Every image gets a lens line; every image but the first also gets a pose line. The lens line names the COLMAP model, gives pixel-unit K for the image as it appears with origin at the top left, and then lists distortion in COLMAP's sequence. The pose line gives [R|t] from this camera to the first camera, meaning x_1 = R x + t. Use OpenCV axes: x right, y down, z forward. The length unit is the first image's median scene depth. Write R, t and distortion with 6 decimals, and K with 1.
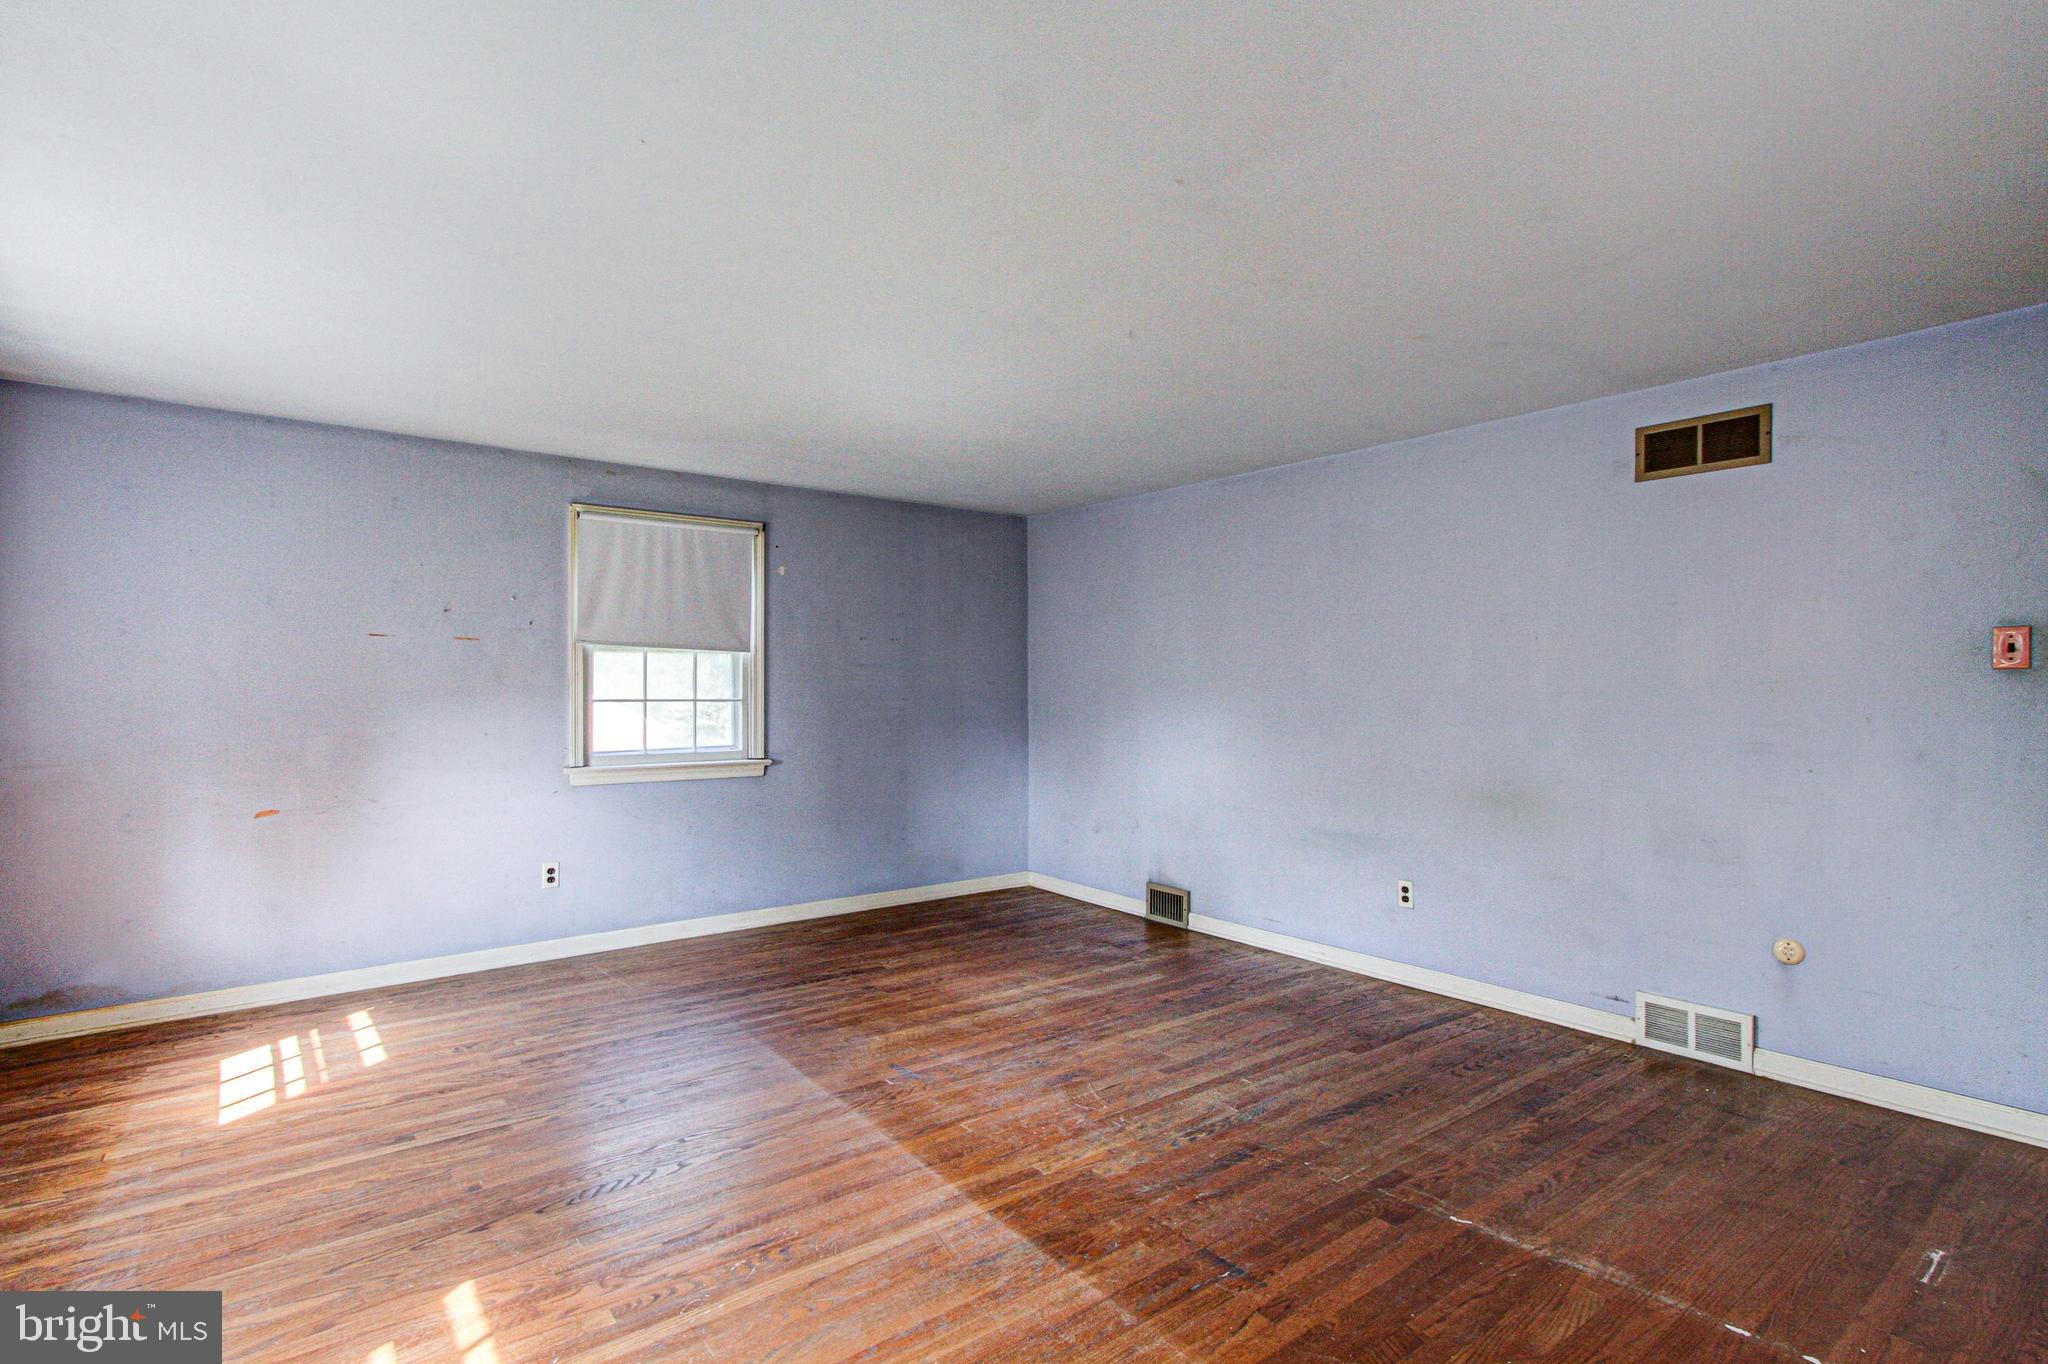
lens RADIAL K [[985.8, 0, 1024.9], [0, 985.8, 689.1], [0, 0, 1]] dist [0.003705, 0.003223]
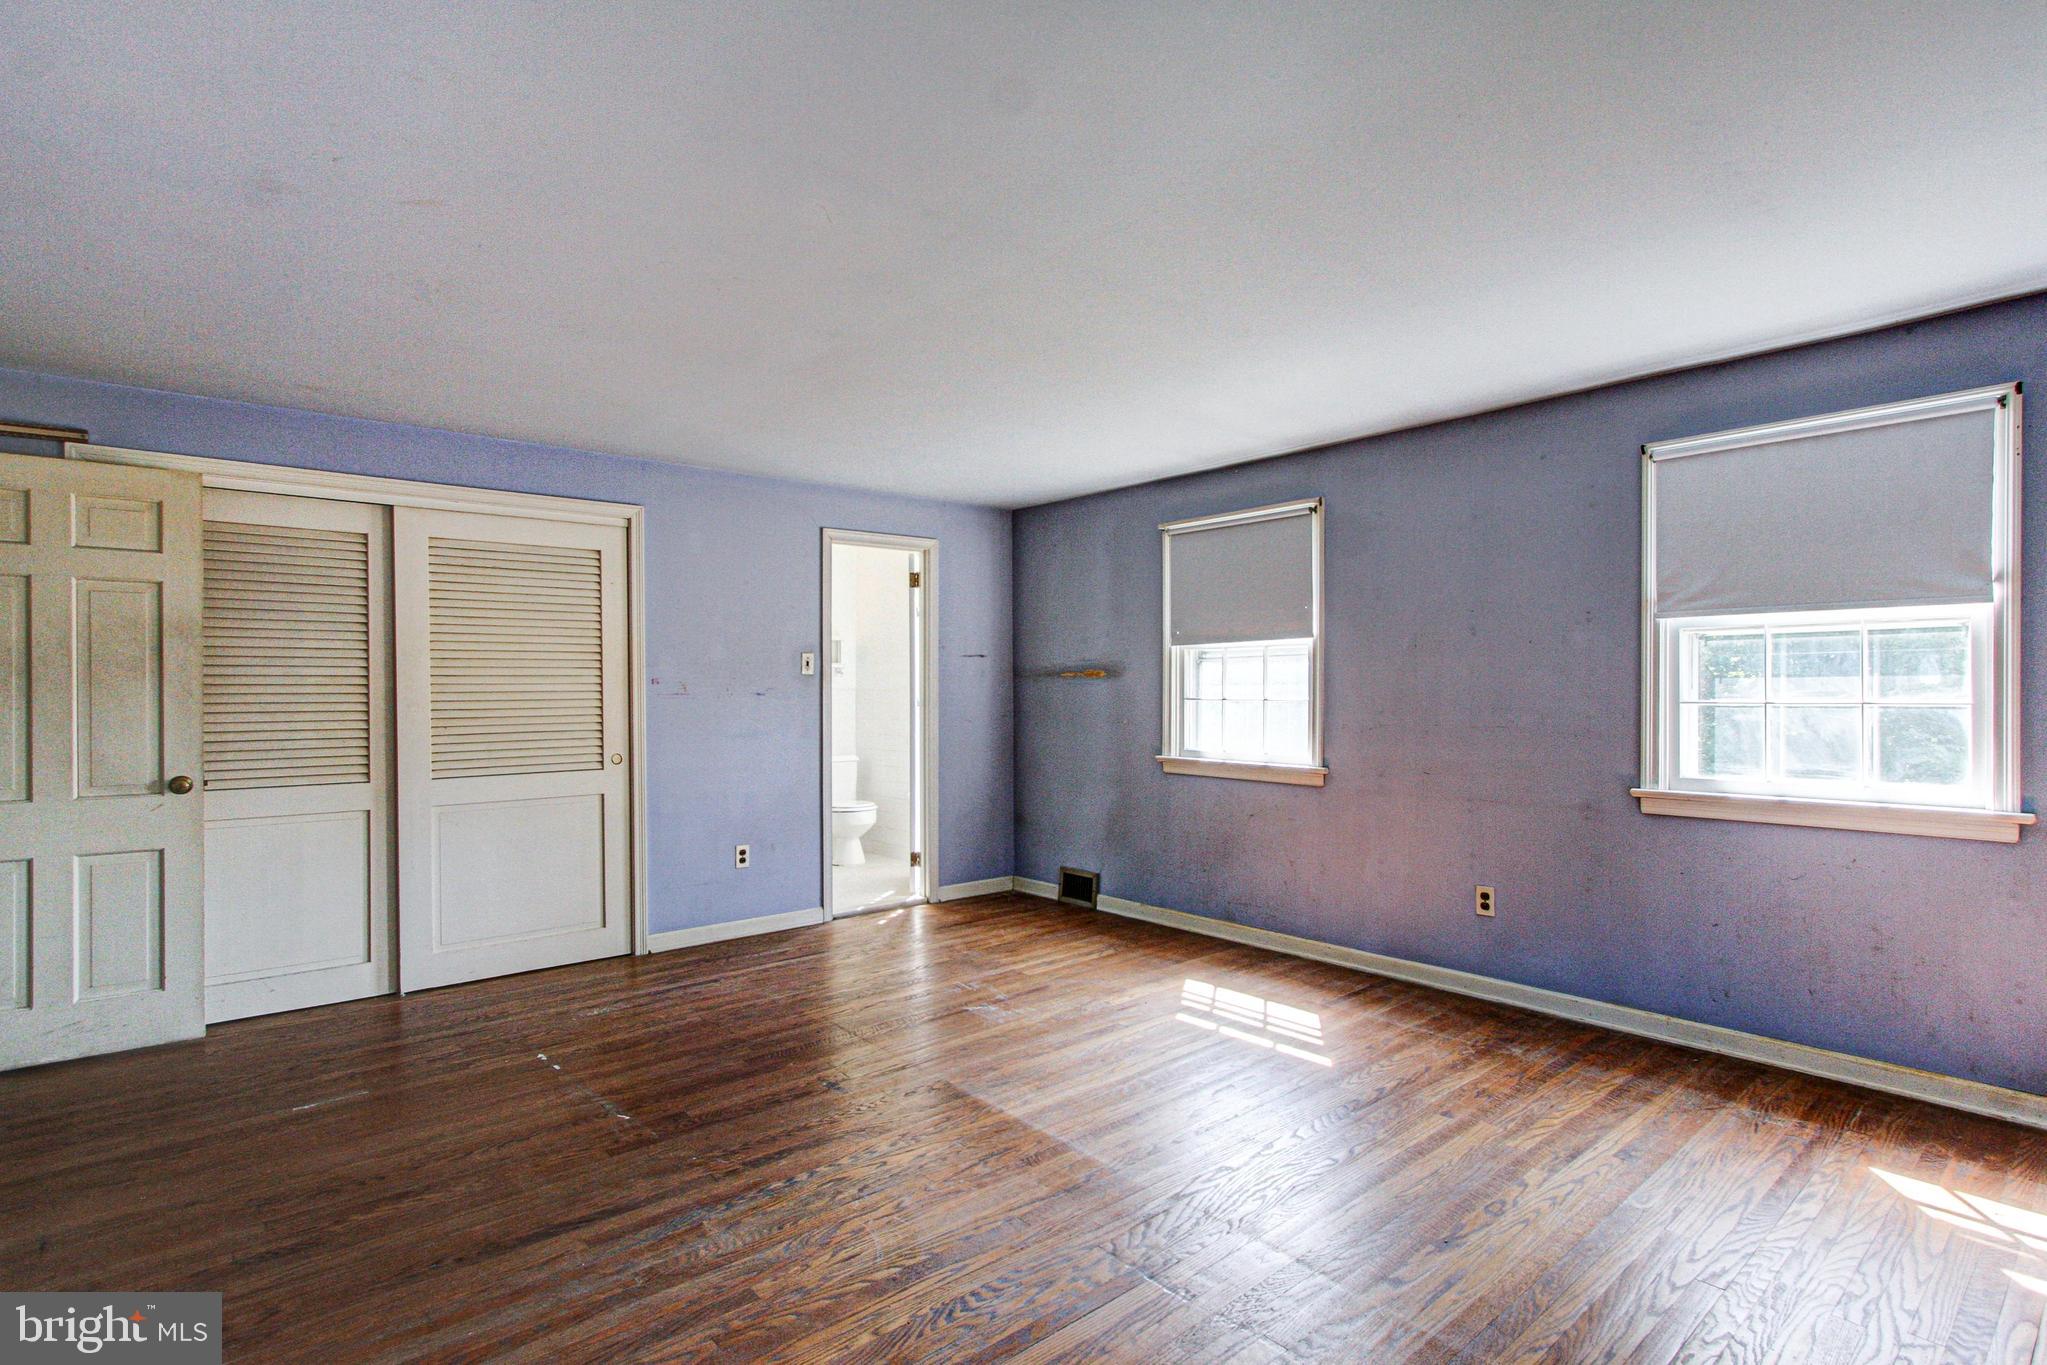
lens RADIAL K [[985.3, 0, 1021.1], [0, 985.3, 689.8], [0, 0, 1]] dist [0.003705, 0.003223]
pose [[-0.999083, 0.005337, -0.042493, -0.008045], [0.005701, 0.999948, -0.008432, 0.009499], [0.042445, -0.008666, -0.999061, 1.857055]]
